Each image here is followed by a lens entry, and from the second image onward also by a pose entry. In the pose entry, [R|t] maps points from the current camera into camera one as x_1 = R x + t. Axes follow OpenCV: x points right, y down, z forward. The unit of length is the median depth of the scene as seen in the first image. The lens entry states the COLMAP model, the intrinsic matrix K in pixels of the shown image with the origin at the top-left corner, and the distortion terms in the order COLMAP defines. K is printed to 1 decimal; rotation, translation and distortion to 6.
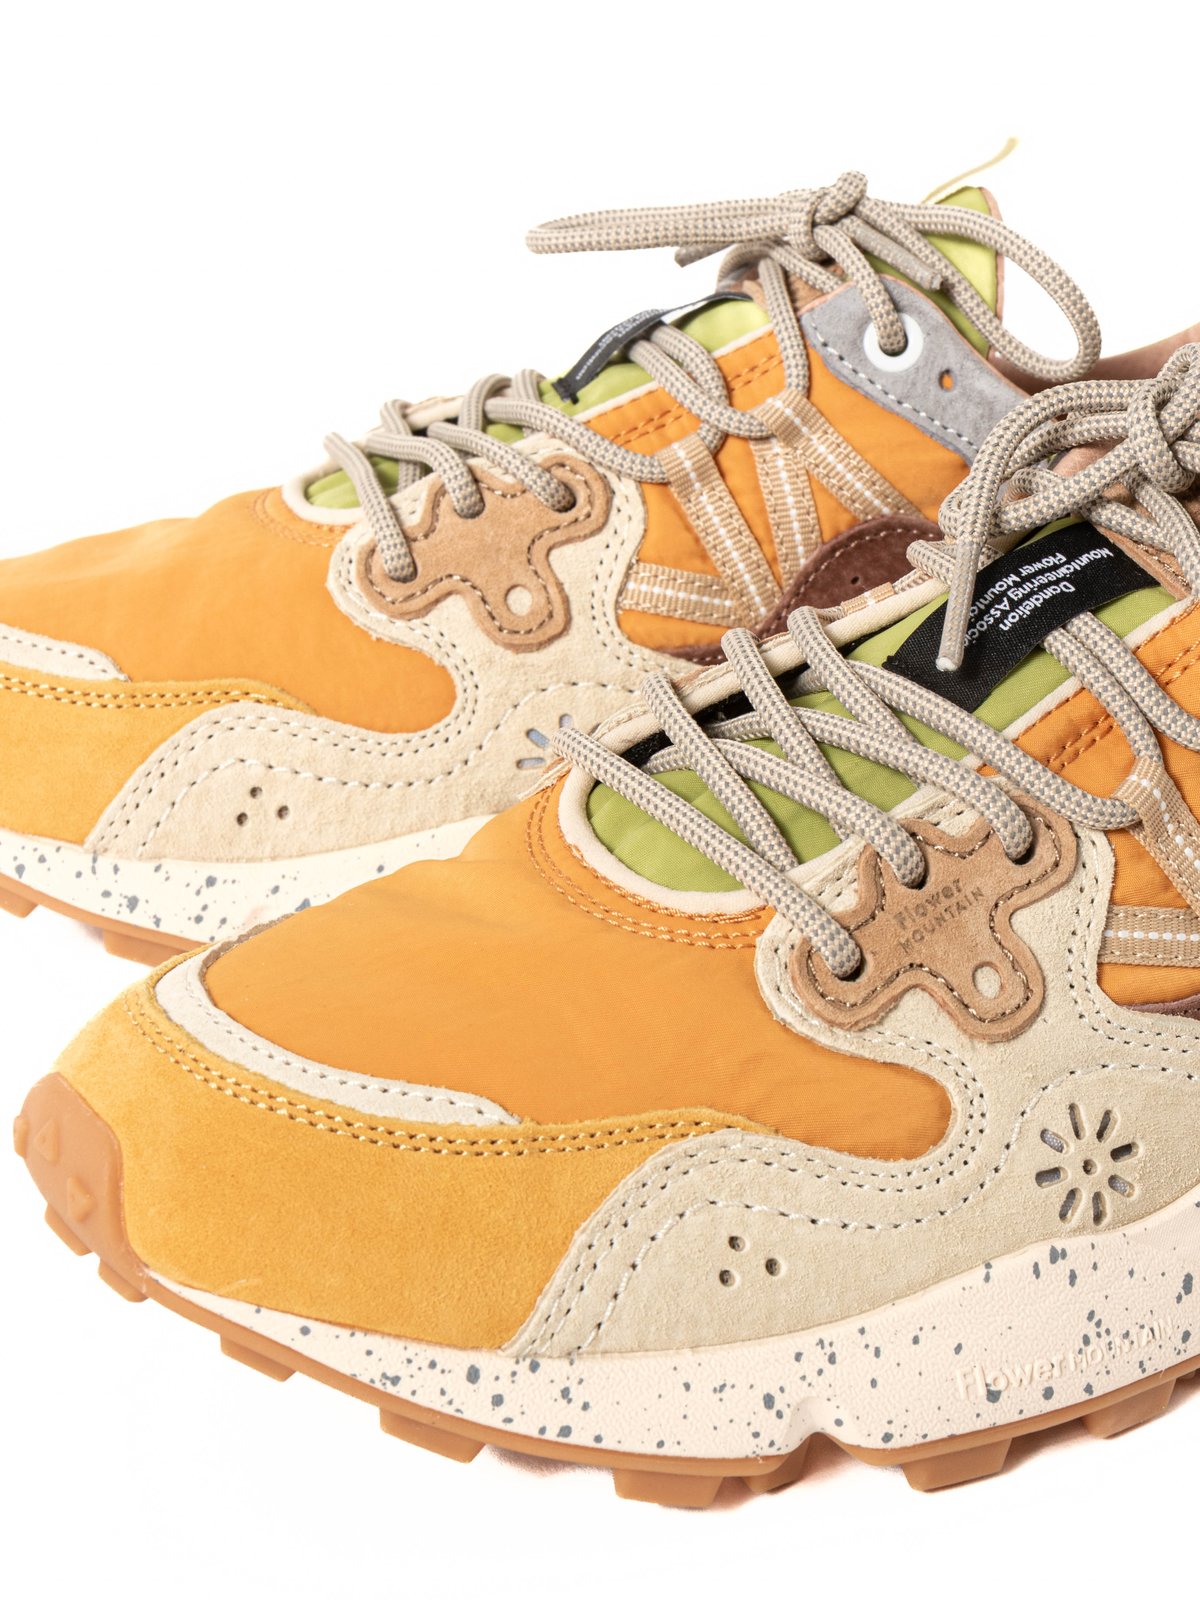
lens RADIAL K [[2827.6, 0, 600.1], [0, 2827.6, 912.9], [0, 0, 1]] dist [-0.010291, 0.008649]
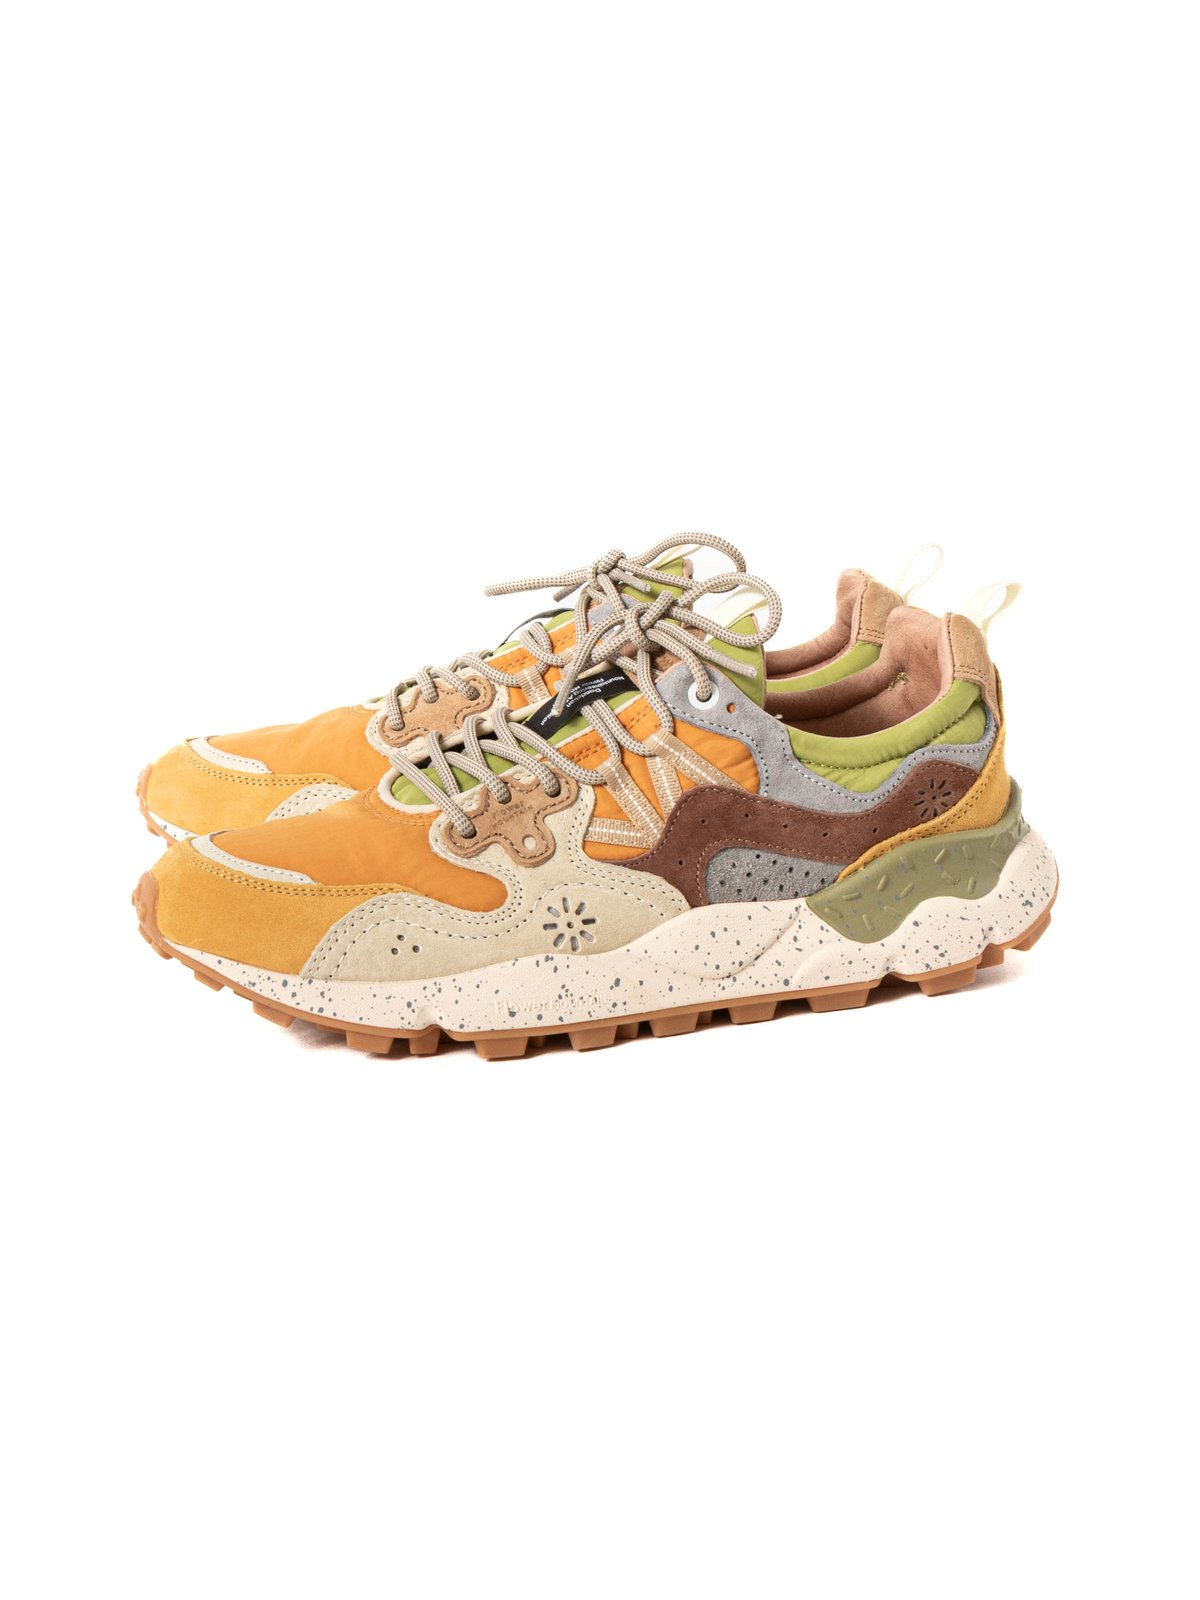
lens RADIAL K [[2024.6, 0, 600.0], [0, 2024.6, 800.0], [0, 0, 1]] dist [0.006230, 0.003208]
pose [[0.980024, 0.015745, -0.198257, 0.523389], [-0.057782, 0.976403, -0.208083, 0.332972], [0.190302, 0.215382, 0.957808, -0.592856]]
